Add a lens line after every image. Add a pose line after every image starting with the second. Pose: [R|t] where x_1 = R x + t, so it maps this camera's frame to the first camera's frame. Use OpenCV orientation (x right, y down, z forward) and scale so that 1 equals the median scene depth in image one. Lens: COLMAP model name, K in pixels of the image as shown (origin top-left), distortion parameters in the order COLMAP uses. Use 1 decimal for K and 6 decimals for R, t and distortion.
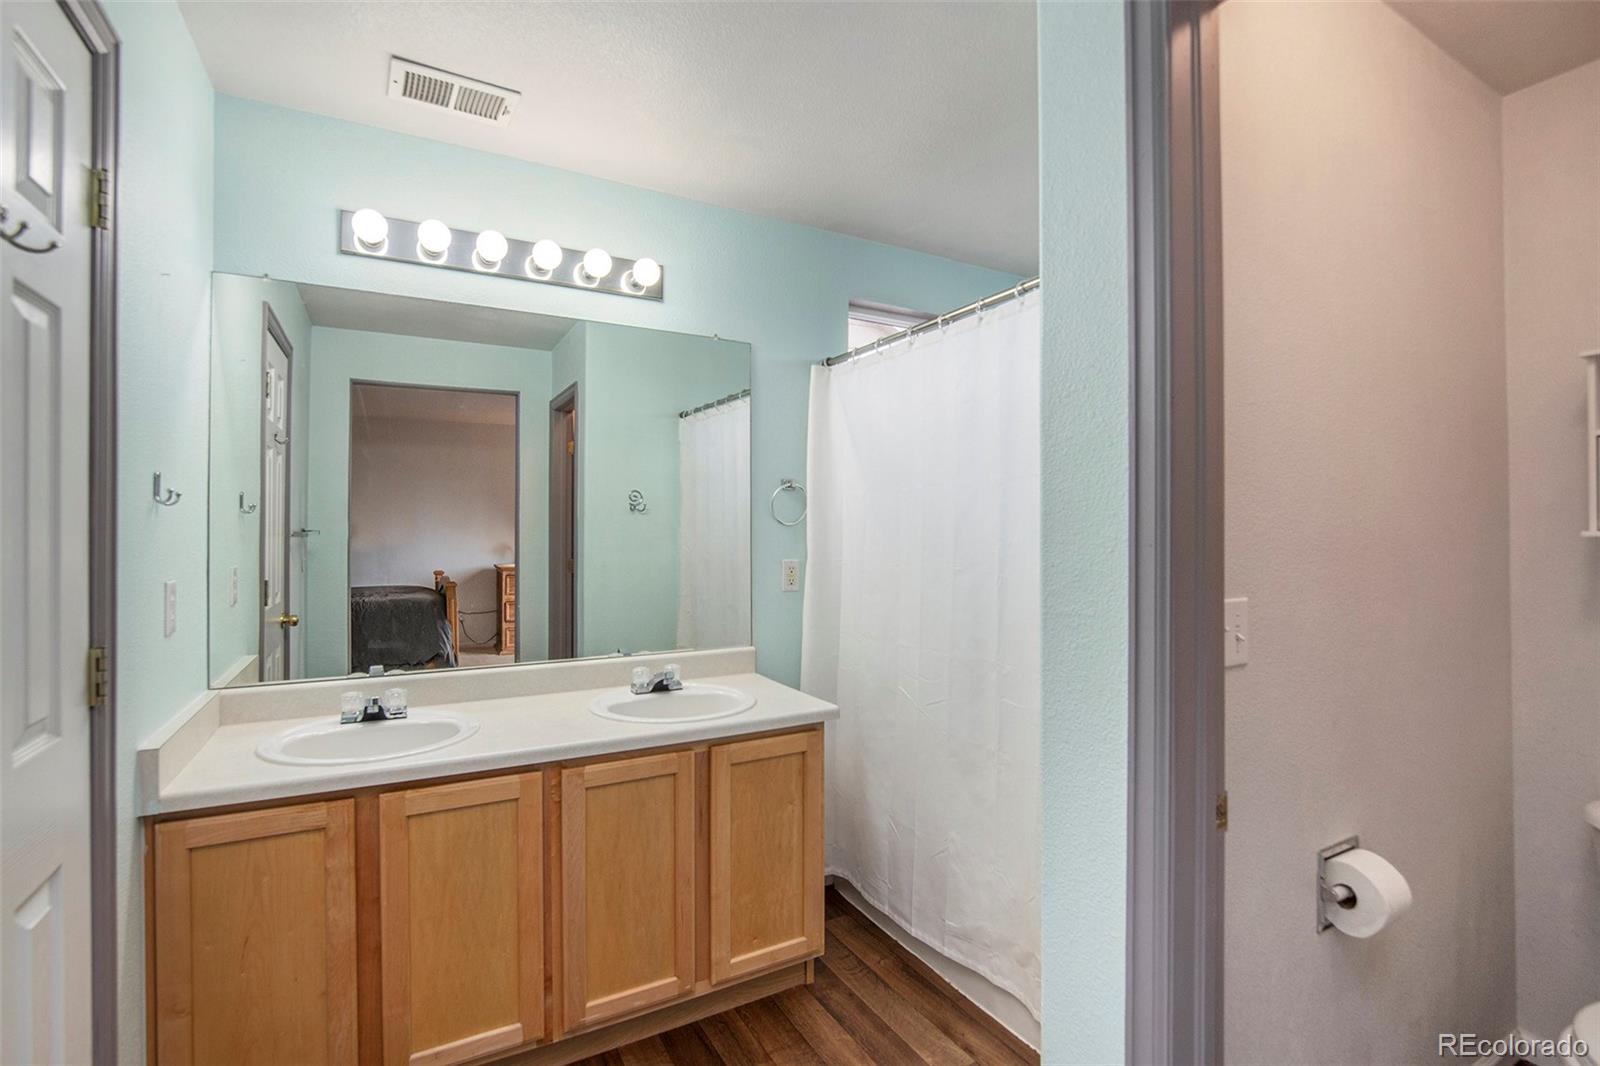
lens RADIAL K [[731.3, 0, 800.0], [0, 731.3, 533.0], [0, 0, 1]] dist [-0.024296, 0.000273]
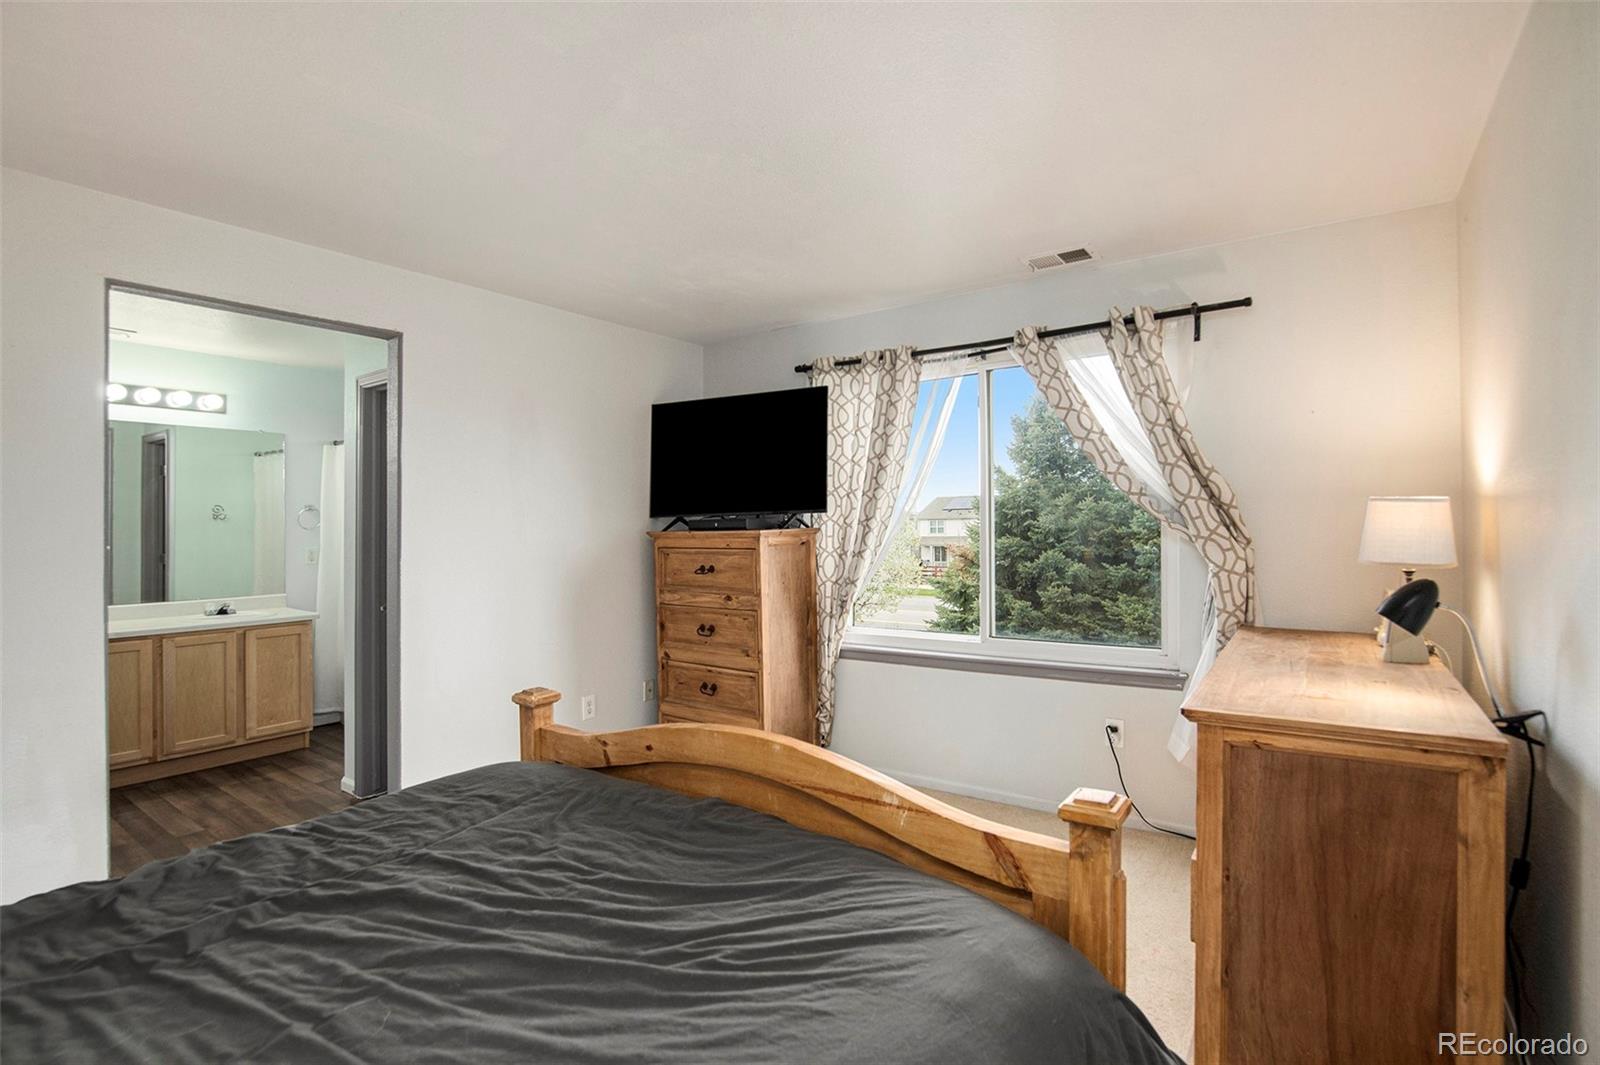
lens RADIAL K [[731.3, 0, 800.0], [0, 731.3, 532.5], [0, 0, 1]] dist [-0.024296, 0.000273]
pose [[0.909442, 0.000208, 0.415831, 0.478655], [0.001691, 0.999990, -0.004199, 0.009831], [-0.415828, 0.004522, 0.909432, -1.619636]]
